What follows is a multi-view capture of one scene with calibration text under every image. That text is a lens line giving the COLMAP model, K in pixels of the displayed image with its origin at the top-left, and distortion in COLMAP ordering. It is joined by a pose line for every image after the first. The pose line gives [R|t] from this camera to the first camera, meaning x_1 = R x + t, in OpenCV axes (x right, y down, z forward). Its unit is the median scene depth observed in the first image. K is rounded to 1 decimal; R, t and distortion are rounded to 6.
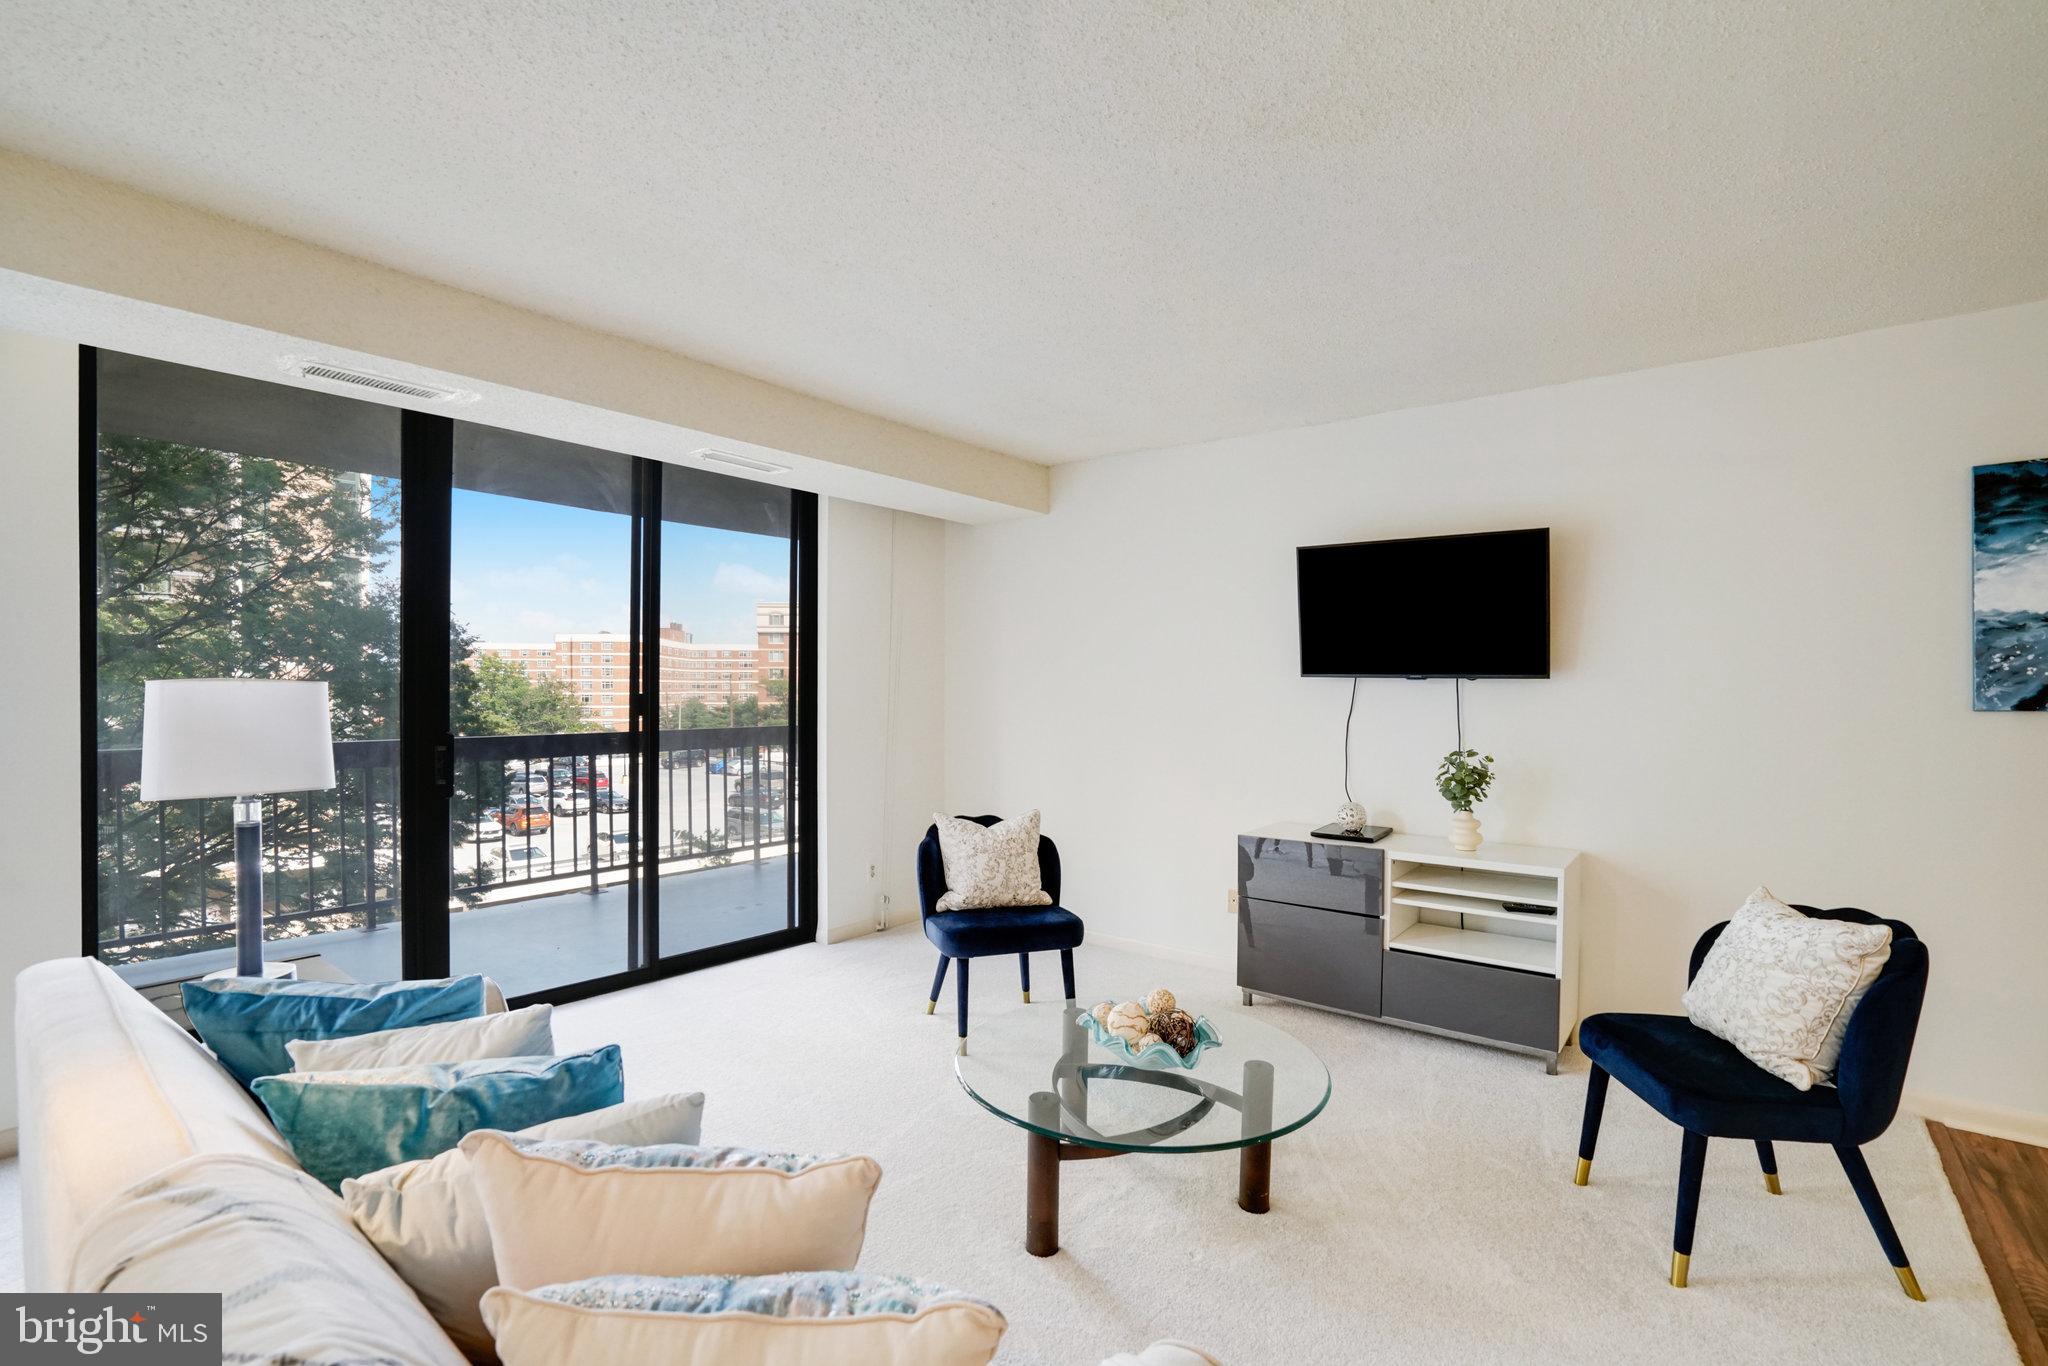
lens RADIAL K [[960.3, 0, 1010.9], [0, 960.3, 689.7], [0, 0, 1]] dist [-0.046563, 0.016138]
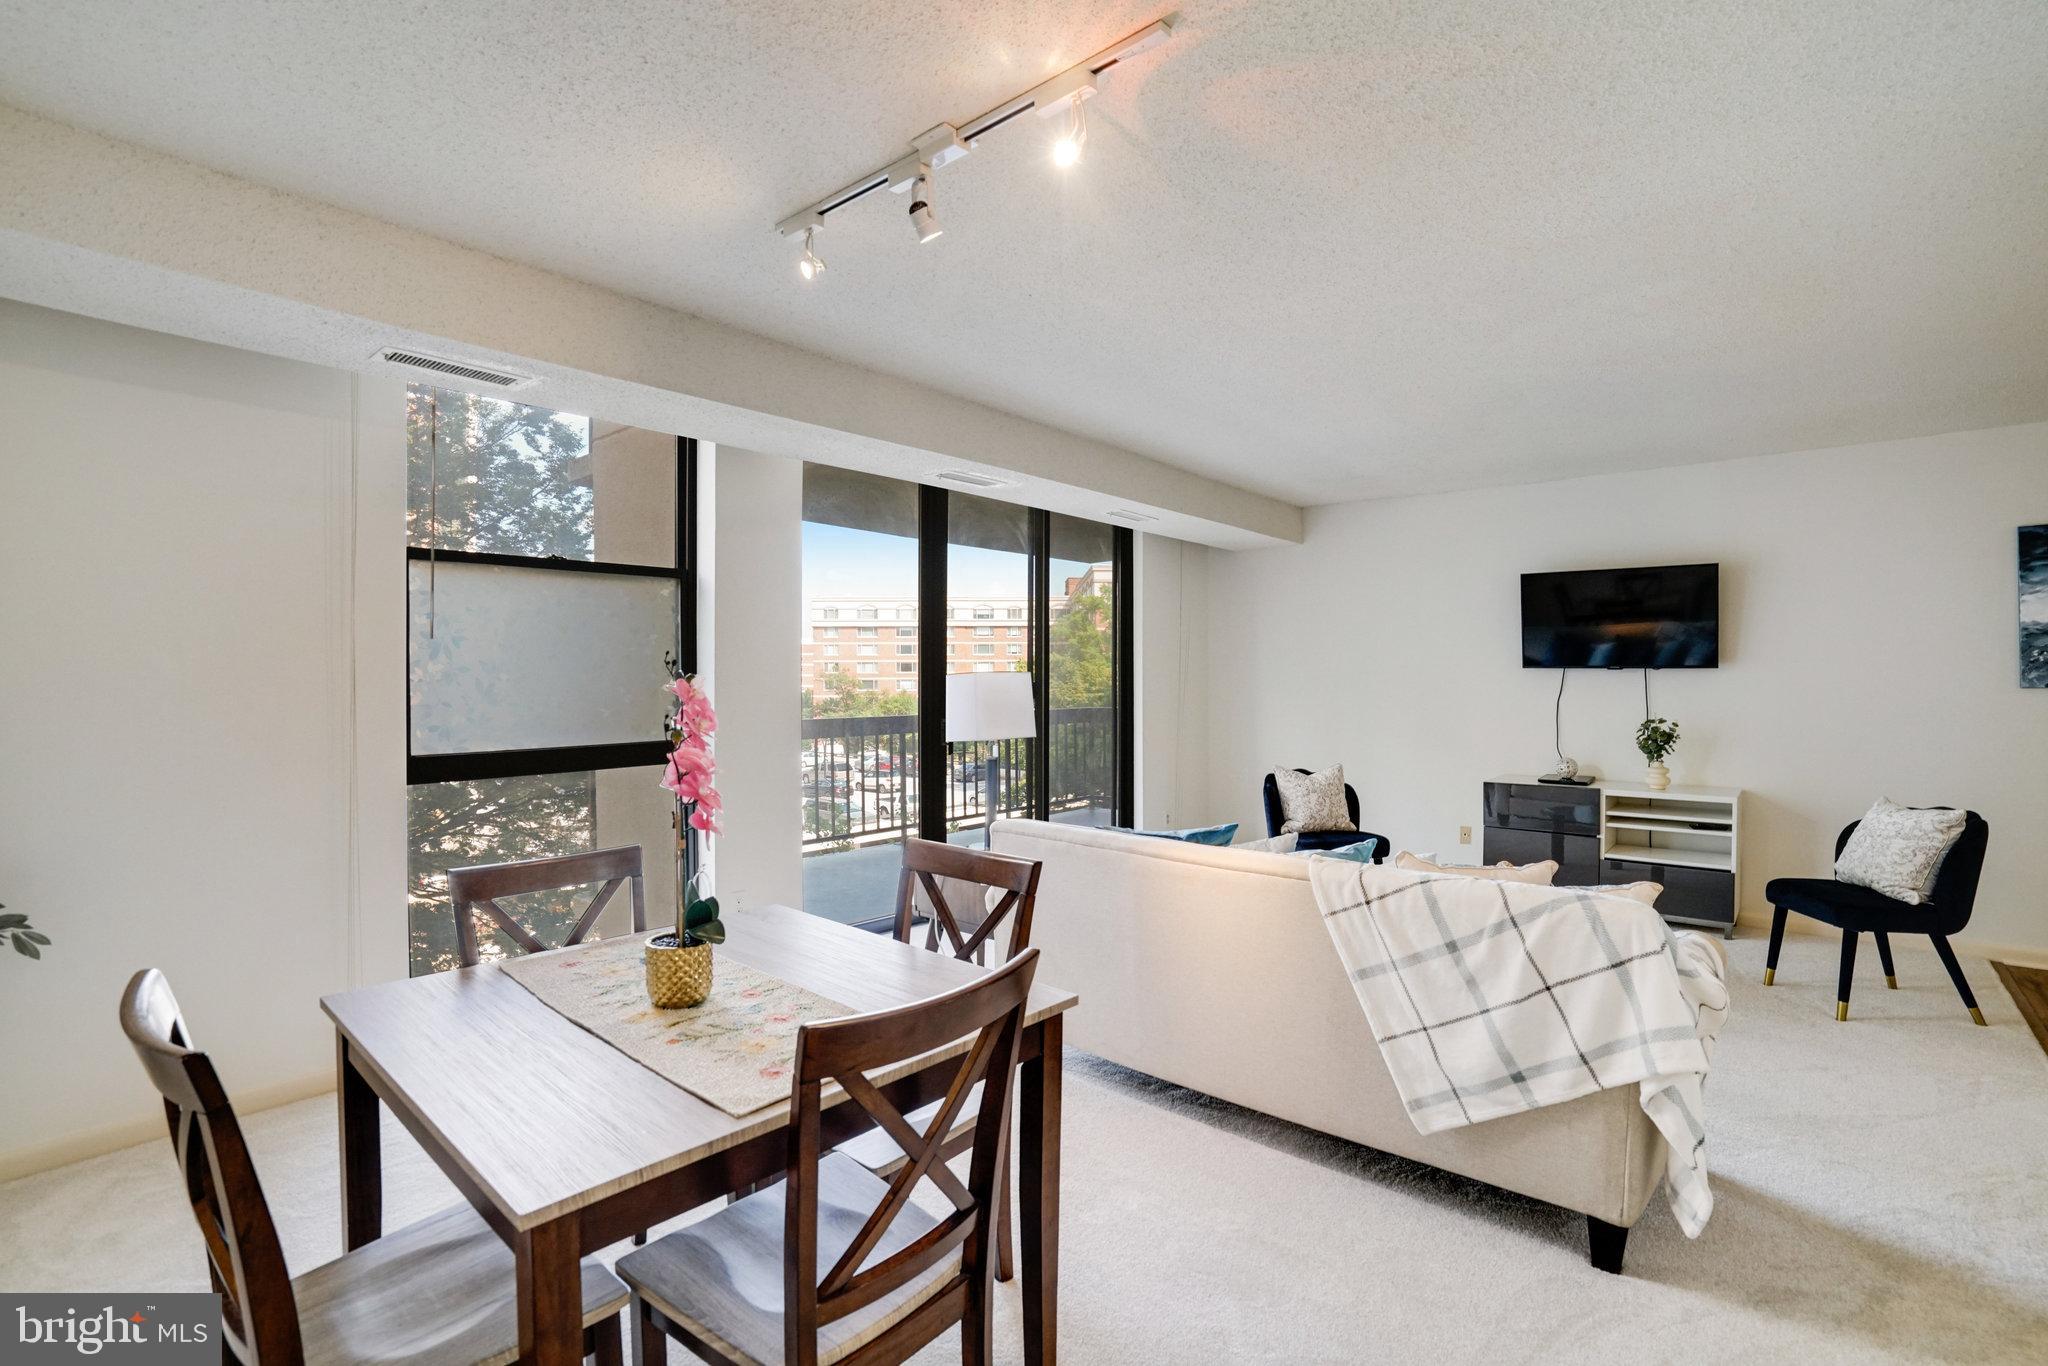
lens RADIAL K [[960.3, 0, 1035.5], [0, 960.3, 680.0], [0, 0, 1]] dist [-0.046563, 0.016138]
pose [[0.999645, -0.004198, -0.026315, -0.413076], [0.004132, 0.999988, -0.002566, 0.005419], [0.026325, 0.002457, 0.999650, -0.434902]]
